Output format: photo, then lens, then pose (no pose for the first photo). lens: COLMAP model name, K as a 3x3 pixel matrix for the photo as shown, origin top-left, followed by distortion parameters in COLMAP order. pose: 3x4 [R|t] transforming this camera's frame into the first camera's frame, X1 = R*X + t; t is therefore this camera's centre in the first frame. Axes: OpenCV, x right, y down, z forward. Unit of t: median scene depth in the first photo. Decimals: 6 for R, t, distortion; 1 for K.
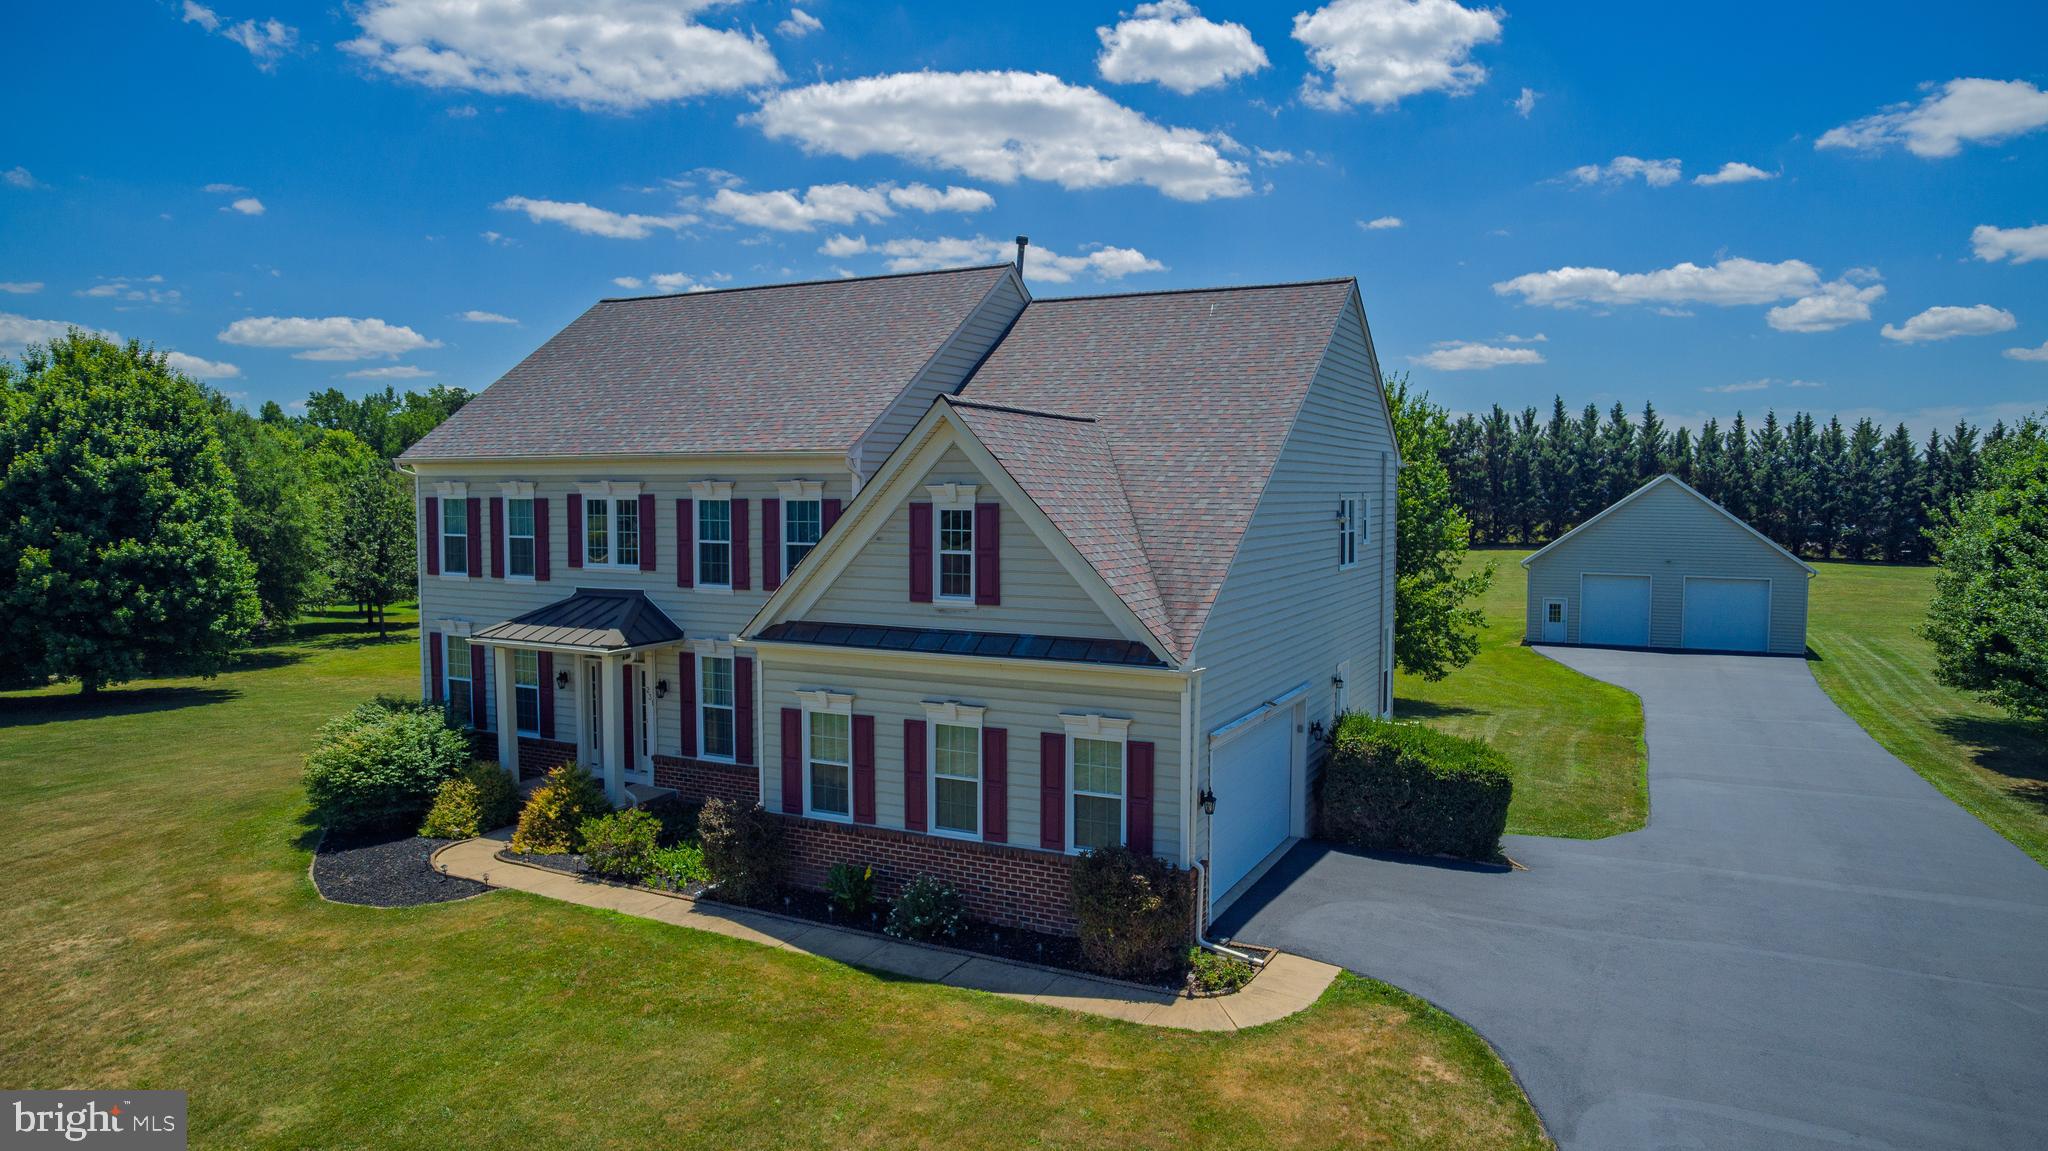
lens RADIAL K [[1304.2, 0, 1040.7], [0, 1304.2, 566.1], [0, 0, 1]] dist [-0.113467, 0.036031]
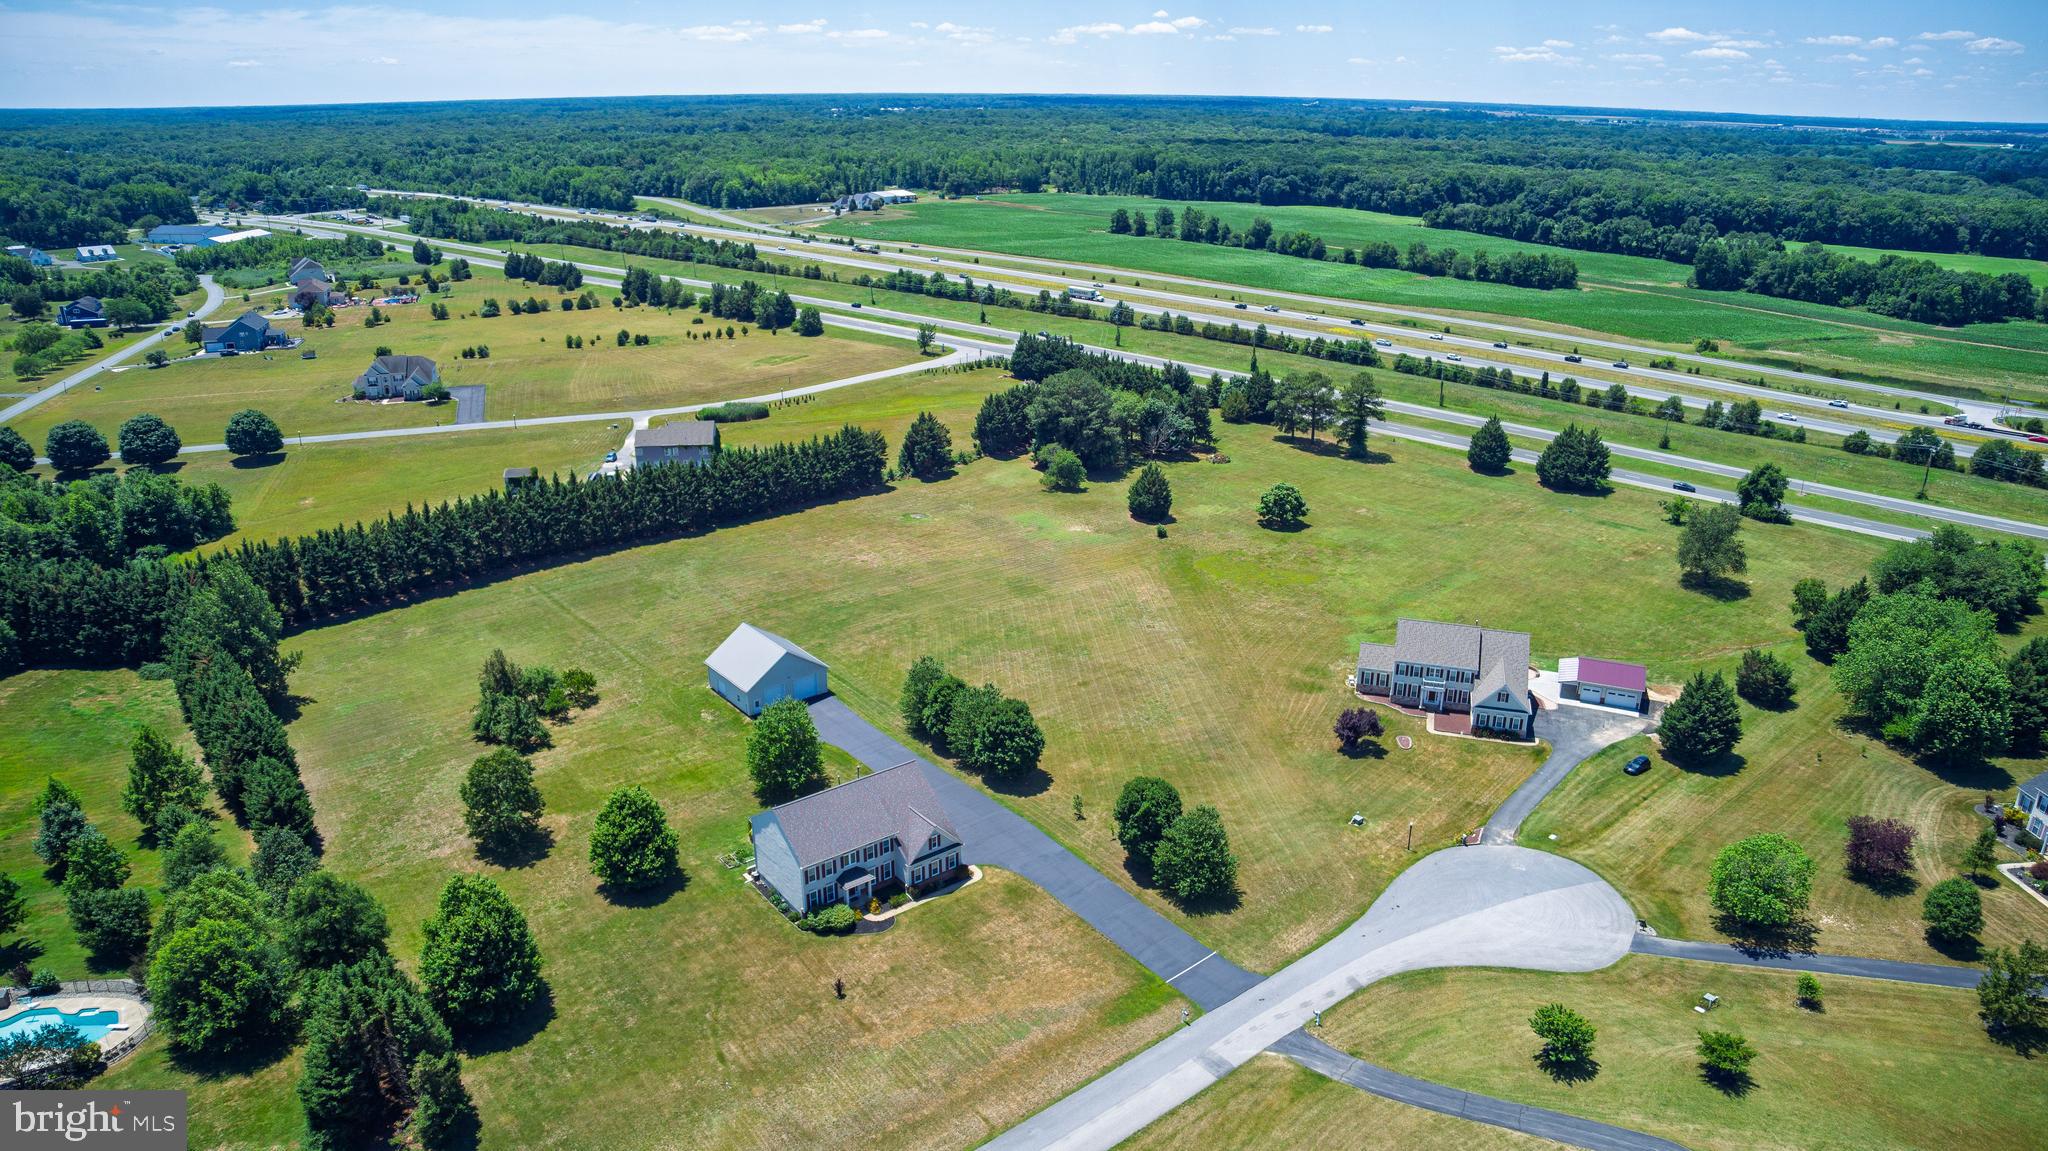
lens RADIAL K [[1304.2, 0, 1040.7], [0, 1304.2, 566.1], [0, 0, 1]] dist [-0.113467, 0.036031]
pose [[0.436378, -0.309279, 0.844938, -4.623916], [0.046526, 0.945567, 0.322084, -3.207299], [-0.898560, -0.101239, 0.427014, -2.134078]]
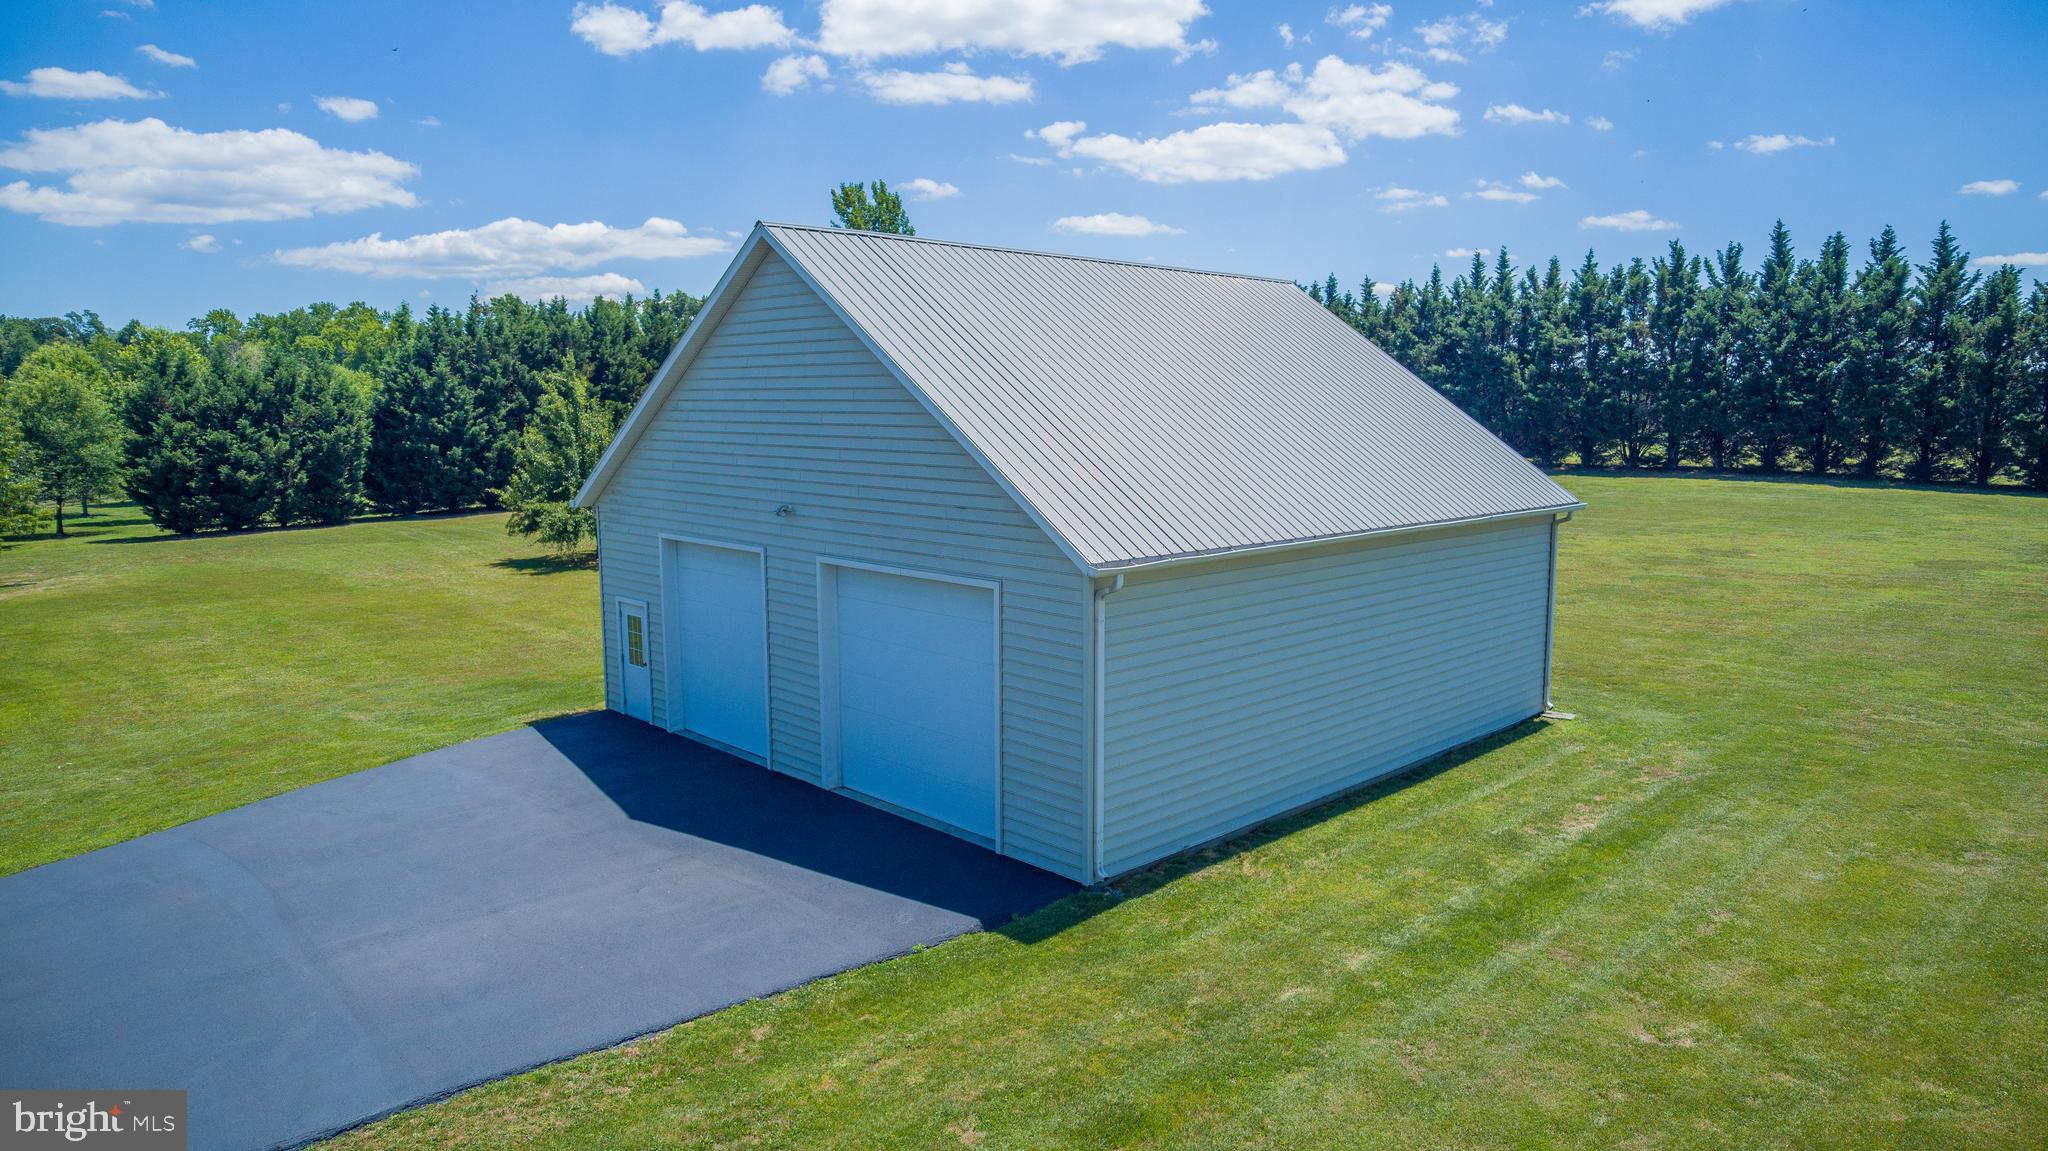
lens RADIAL K [[1324.6, 0, 1054.4], [0, 1324.6, 574.1], [0, 0, 1]] dist [-0.195025, 0.138725]
pose [[0.936232, 0.042102, -0.348850, 1.786093], [-0.017966, 0.997233, 0.072137, -0.029391], [0.350922, -0.061269, 0.934398, 1.956139]]
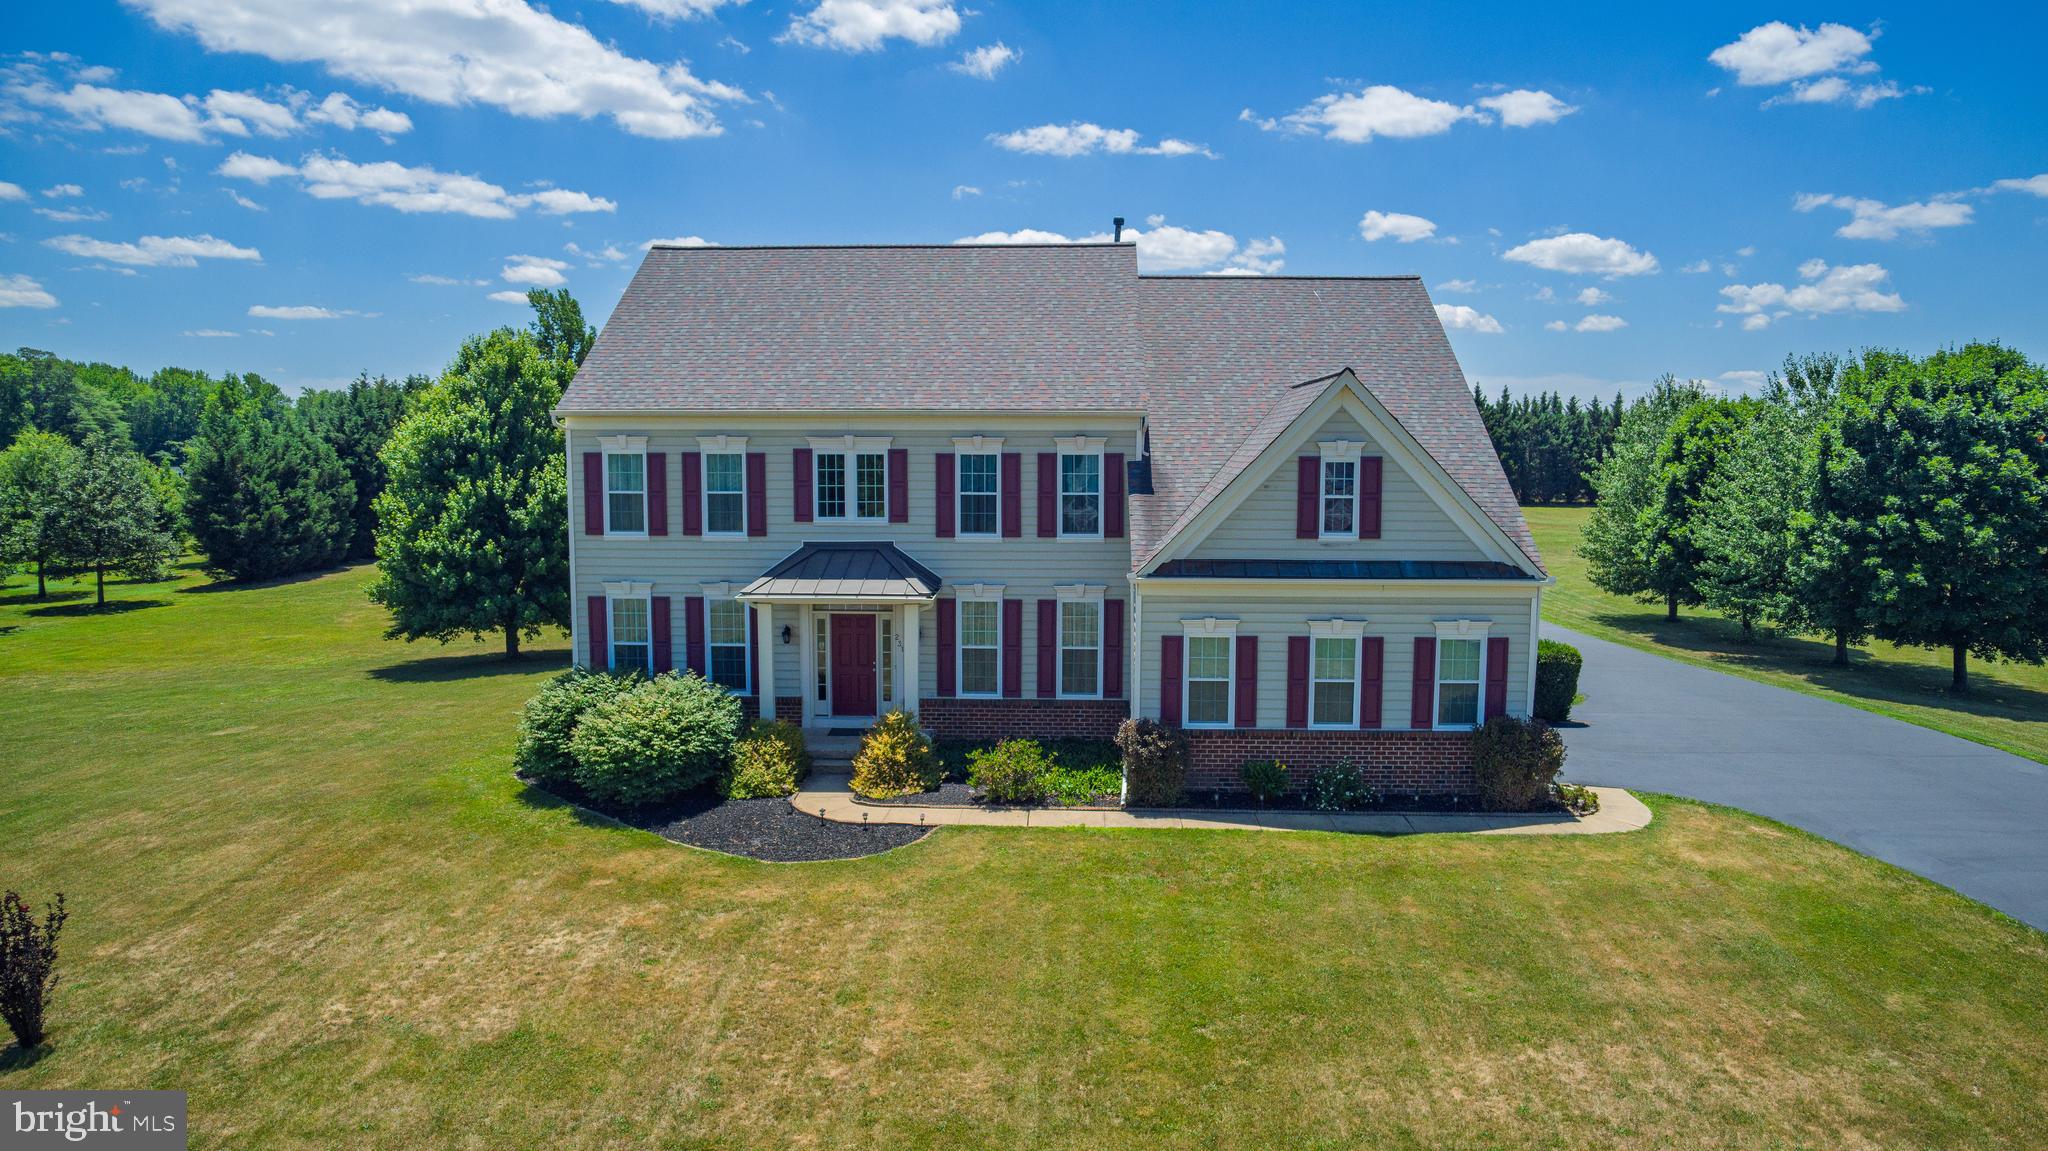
lens RADIAL K [[1304.2, 0, 1040.7], [0, 1304.2, 566.1], [0, 0, 1]] dist [-0.113467, 0.036031]
pose [[0.912531, -0.037970, 0.407242, -0.670074], [0.022894, 0.998862, 0.041831, -0.002760], [-0.408367, -0.028849, 0.912362, -0.004656]]
